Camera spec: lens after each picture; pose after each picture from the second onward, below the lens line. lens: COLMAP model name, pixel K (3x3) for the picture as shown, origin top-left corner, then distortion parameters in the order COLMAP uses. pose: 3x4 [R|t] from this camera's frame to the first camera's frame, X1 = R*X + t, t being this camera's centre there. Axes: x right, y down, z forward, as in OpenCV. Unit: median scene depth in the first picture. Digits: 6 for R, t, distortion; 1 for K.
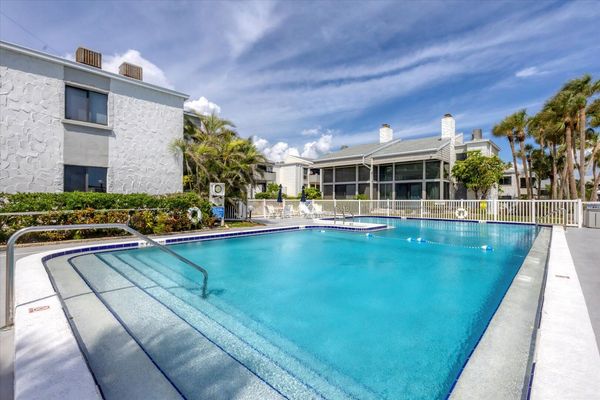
lens RADIAL K [[266.3, 0, 300.0], [0, 266.3, 200.0], [0, 0, 1]] dist [0.003248, 0.000598]
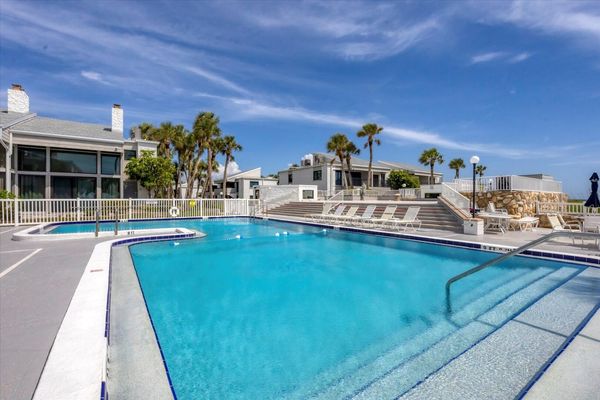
lens RADIAL K [[270.3, 0, 300.0], [0, 270.3, 200.0], [0, 0, 1]] dist [-0.030563, 0.000100]
pose [[0.174466, -0.008351, 0.984628, -0.206965], [0.002035, 0.999965, 0.008120, -0.001954], [-0.984661, 0.000587, 0.174477, 0.210438]]
